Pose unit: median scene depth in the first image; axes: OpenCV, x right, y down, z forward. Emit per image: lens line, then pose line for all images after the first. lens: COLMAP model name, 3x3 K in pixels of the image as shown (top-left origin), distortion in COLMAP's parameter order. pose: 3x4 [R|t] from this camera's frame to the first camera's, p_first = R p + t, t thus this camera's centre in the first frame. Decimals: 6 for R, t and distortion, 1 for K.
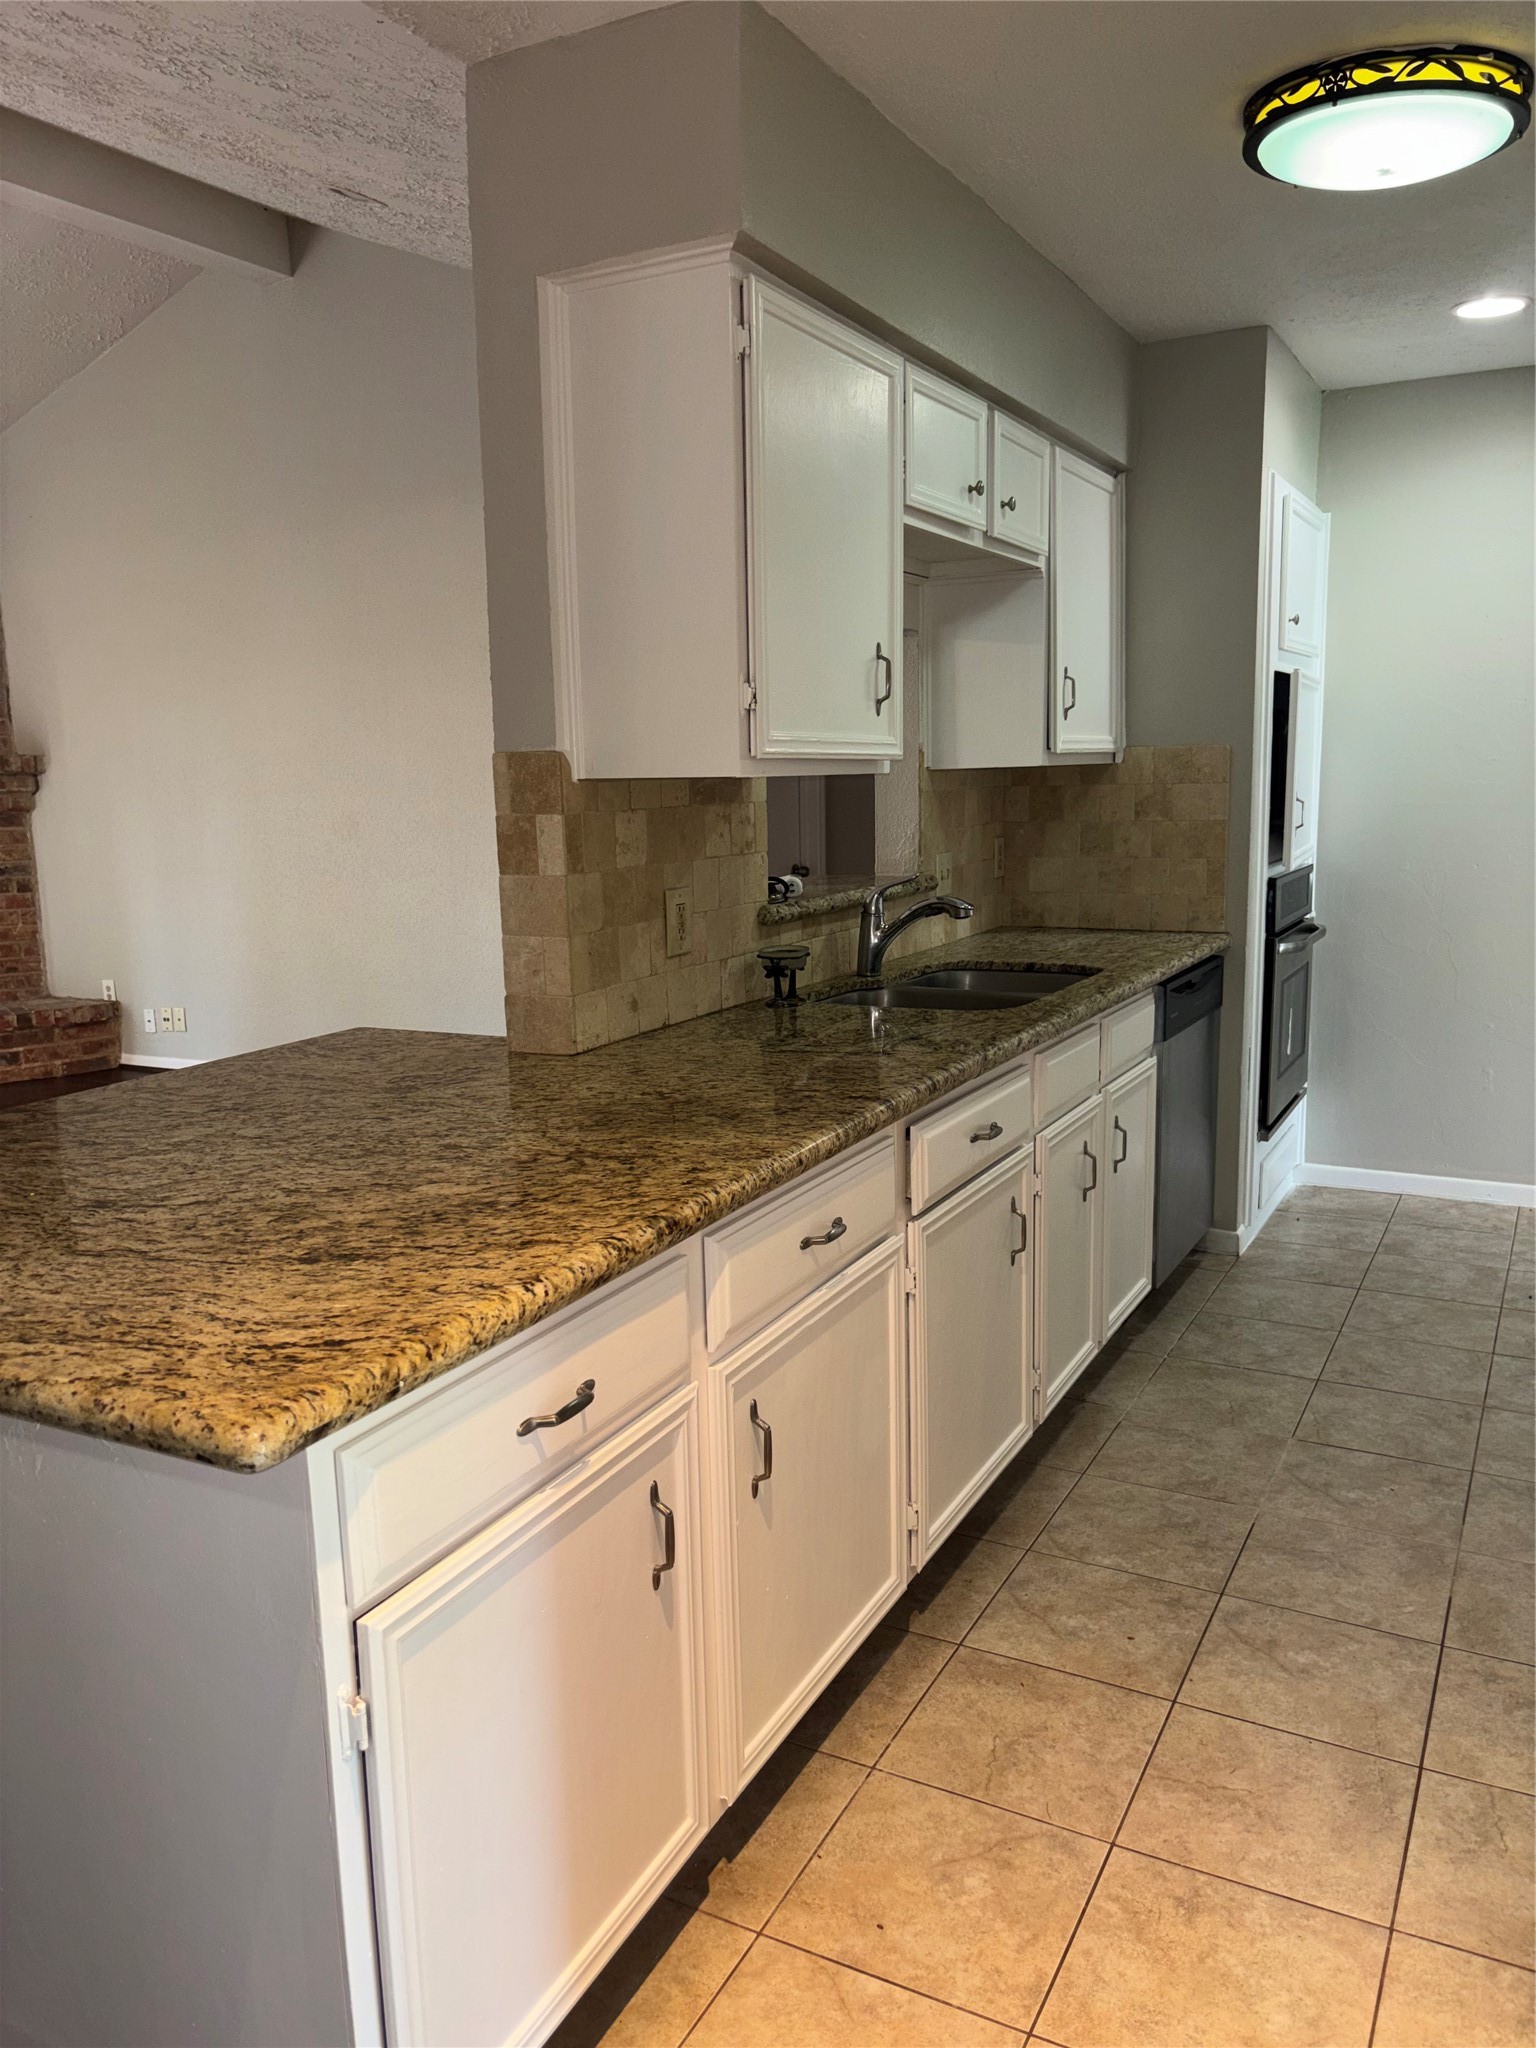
lens RADIAL K [[1551.0, 0, 768.7], [0, 1551.0, 1028.7], [0, 0, 1]] dist [0.027730, -0.005357]
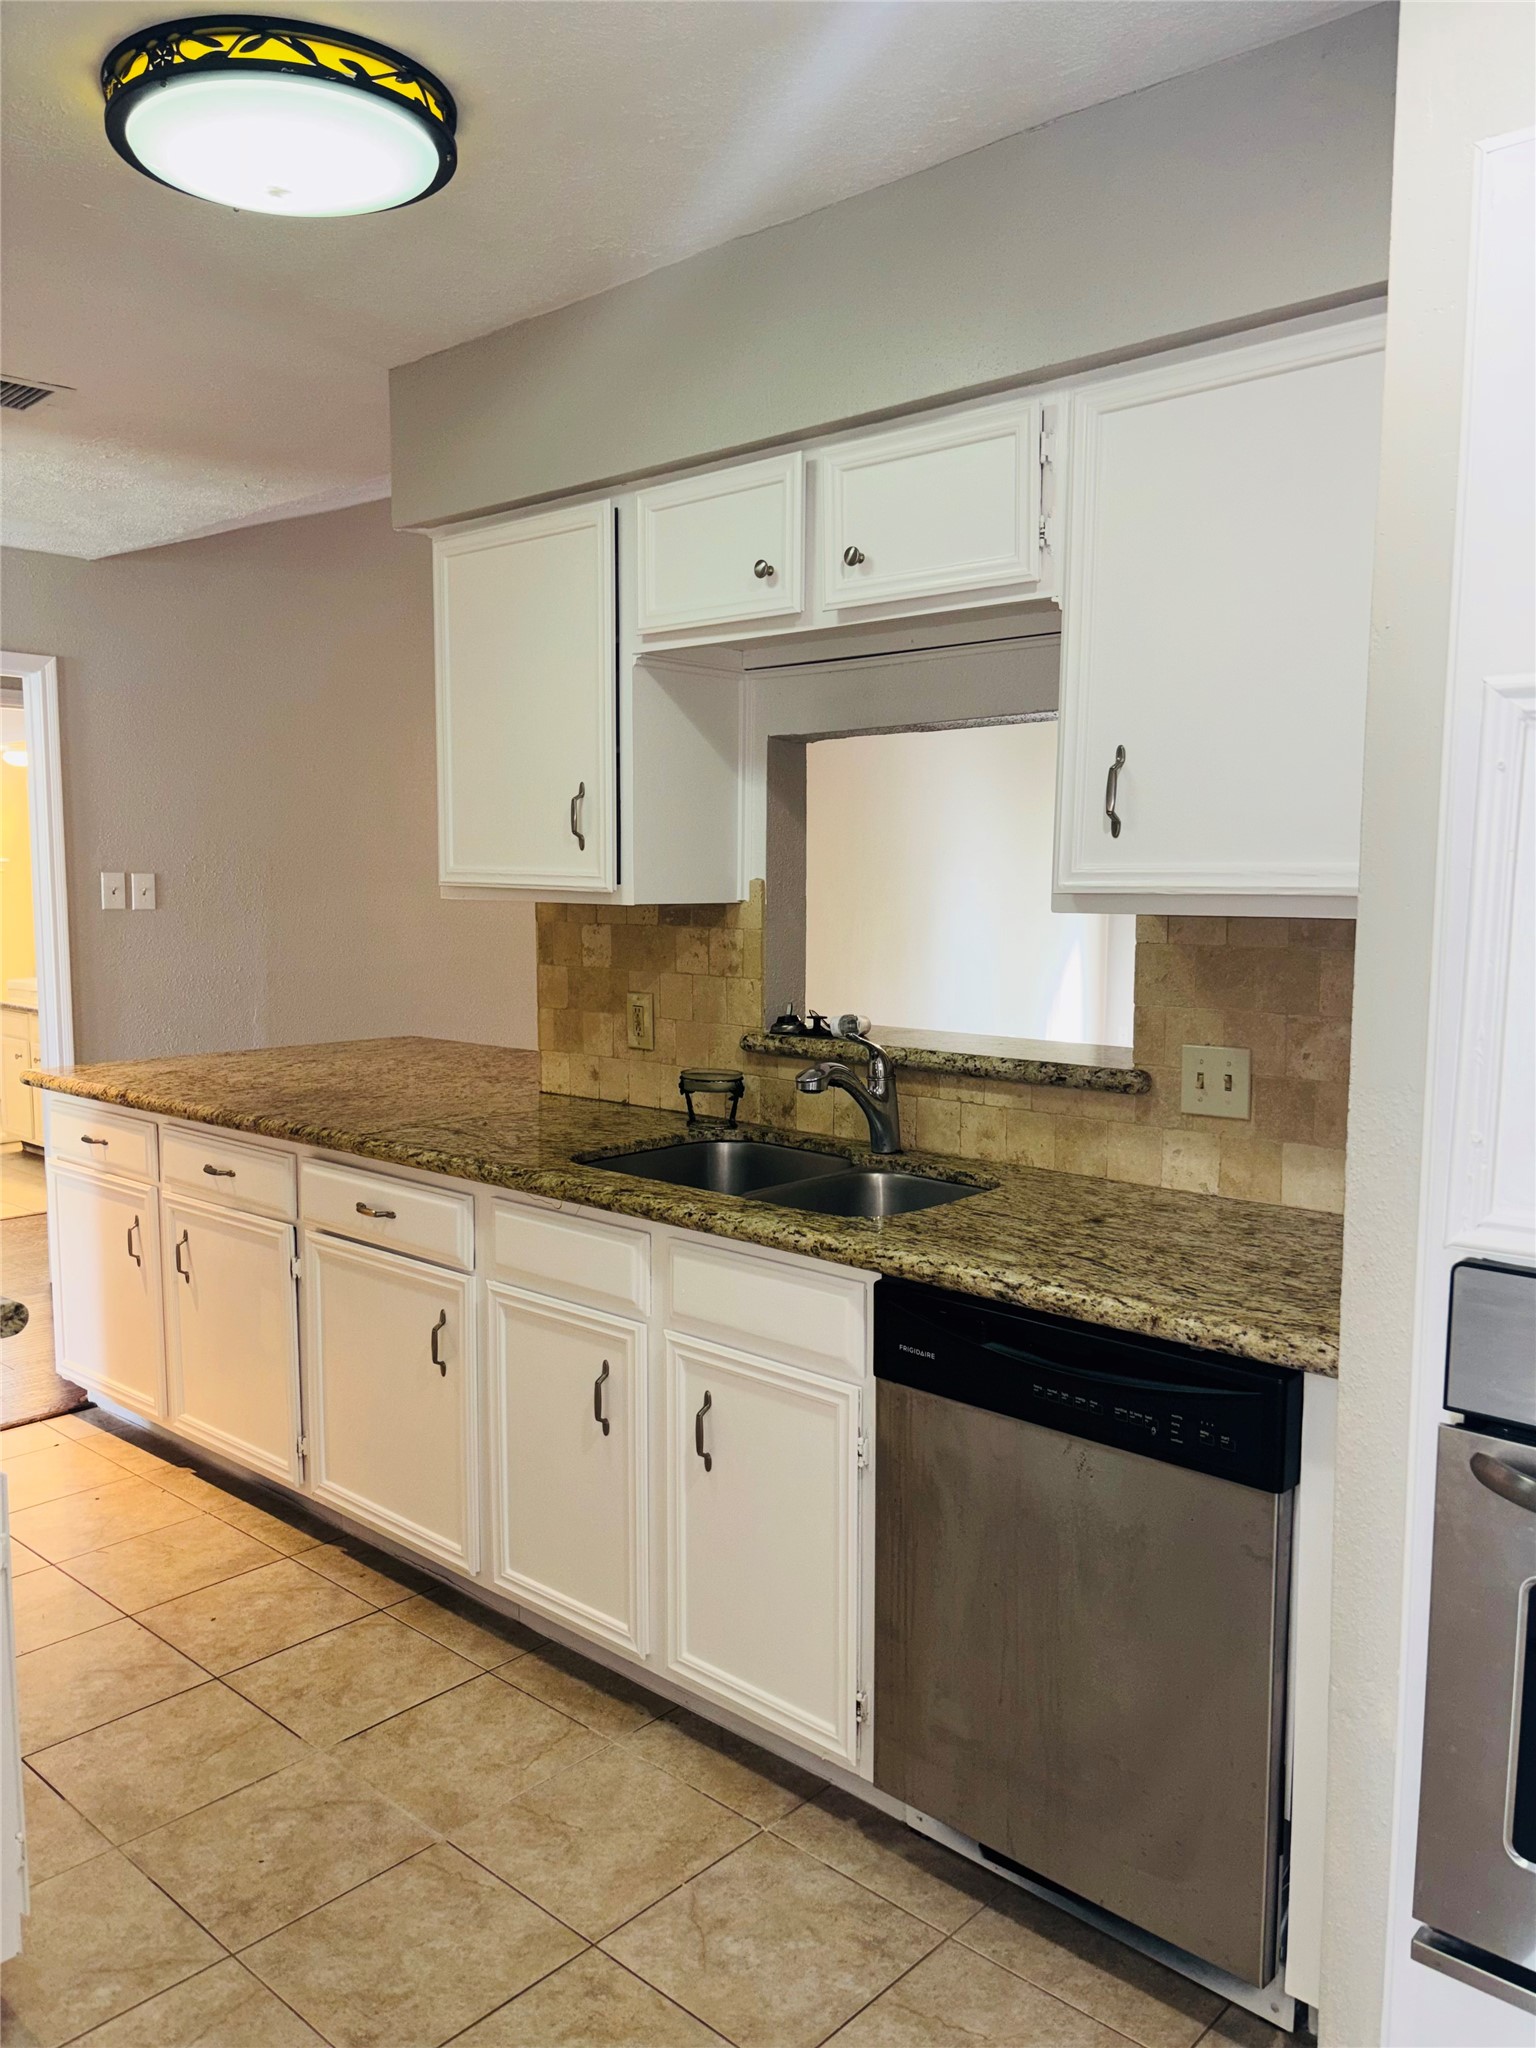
lens RADIAL K [[1551.0, 0, 769.5], [0, 1551.0, 1023.3], [0, 0, 1]] dist [0.027730, -0.005357]
pose [[-0.254347, 0.113057, -0.960482, 0.703381], [-0.161087, 0.974317, 0.157344, -0.180073], [0.953603, 0.194741, -0.229603, 0.914704]]
